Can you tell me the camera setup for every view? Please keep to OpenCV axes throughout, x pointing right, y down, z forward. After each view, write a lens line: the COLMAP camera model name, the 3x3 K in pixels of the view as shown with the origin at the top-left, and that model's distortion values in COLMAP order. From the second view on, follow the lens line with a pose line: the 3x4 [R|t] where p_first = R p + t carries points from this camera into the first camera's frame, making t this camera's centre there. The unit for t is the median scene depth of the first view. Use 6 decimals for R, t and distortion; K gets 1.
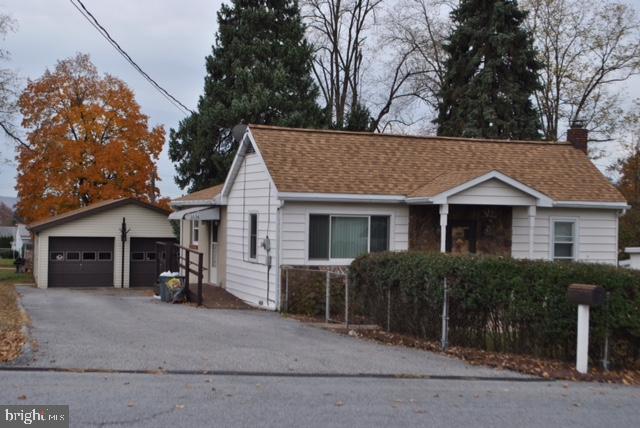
lens RADIAL K [[972.7, 0, 320.0], [0, 972.7, 214.0], [0, 0, 1]] dist [0.003741, 0.003850]
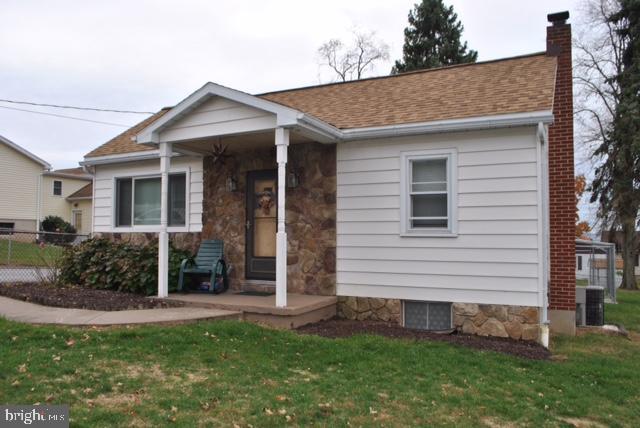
lens RADIAL K [[503.5, 0, 320.0], [0, 503.5, 214.0], [0, 0, 1]] dist [-0.079218, -0.003008]
pose [[0.678362, -0.055752, -0.732609, 0.441771], [0.010215, 0.997736, -0.066470, 0.063721], [0.734656, 0.037608, 0.677396, 0.762195]]
